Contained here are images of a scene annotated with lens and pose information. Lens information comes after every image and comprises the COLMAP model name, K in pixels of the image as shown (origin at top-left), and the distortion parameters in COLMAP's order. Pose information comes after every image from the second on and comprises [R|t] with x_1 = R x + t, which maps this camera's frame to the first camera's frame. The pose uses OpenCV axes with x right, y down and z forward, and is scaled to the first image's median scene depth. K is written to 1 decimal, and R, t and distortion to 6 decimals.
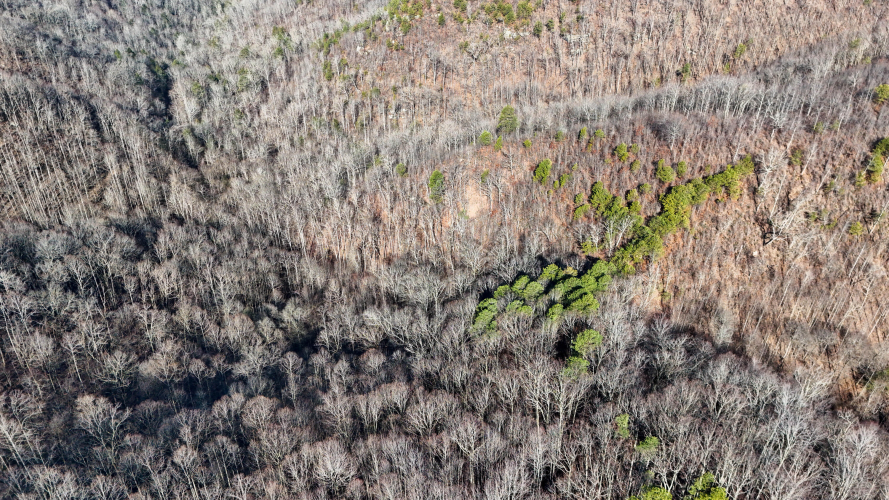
lens RADIAL K [[647.1, 0, 444.5], [0, 647.1, 250.0], [0, 0, 1]] dist [0.074170, -0.084846]
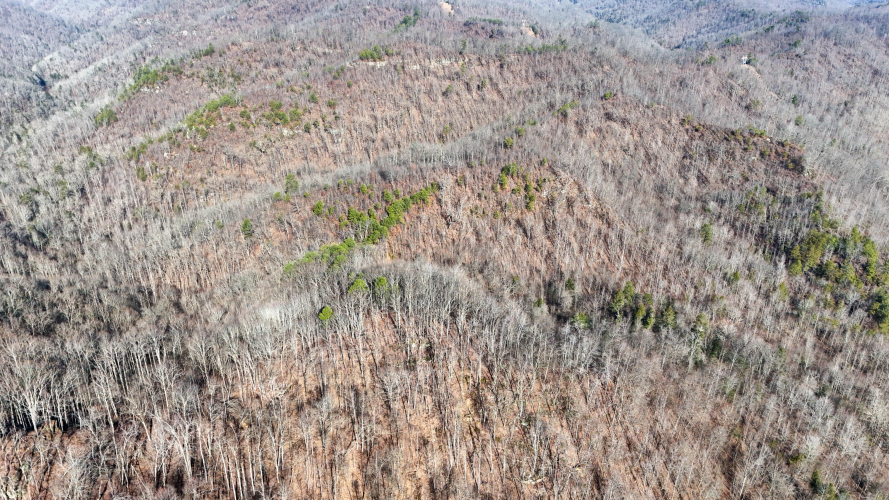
lens RADIAL K [[647.1, 0, 444.5], [0, 647.1, 250.0], [0, 0, 1]] dist [0.074170, -0.084846]
pose [[0.946707, -0.141854, 0.289177, -0.015525], [0.184454, 0.974770, -0.125701, 0.137772], [-0.264050, 0.172342, 0.948987, -0.327645]]
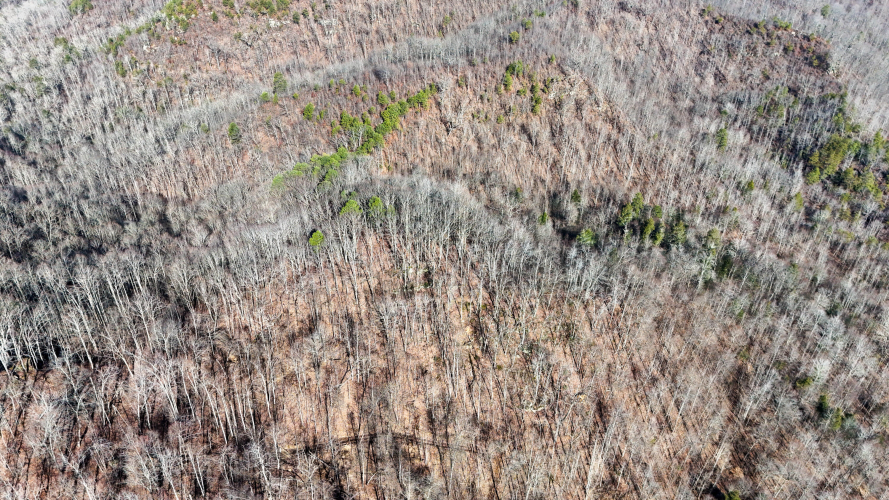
lens RADIAL K [[647.1, 0, 444.5], [0, 647.1, 250.0], [0, 0, 1]] dist [0.074170, -0.084846]
pose [[0.946870, -0.185144, 0.262980, -0.000551], [0.182526, 0.982593, 0.034575, 0.113672], [-0.264804, 0.015263, 0.964182, -0.291986]]
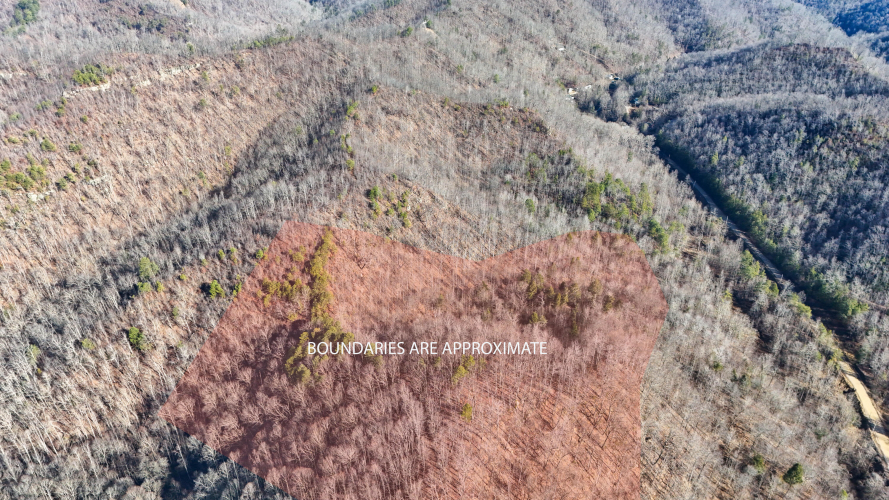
lens RADIAL K [[647.1, 0, 444.5], [0, 647.1, 250.0], [0, 0, 1]] dist [0.074170, -0.084846]
pose [[0.583020, -0.417498, 0.696982, -0.319003], [0.450066, 0.880178, 0.150757, -0.115751], [-0.676408, 0.225793, 0.701063, -0.223704]]
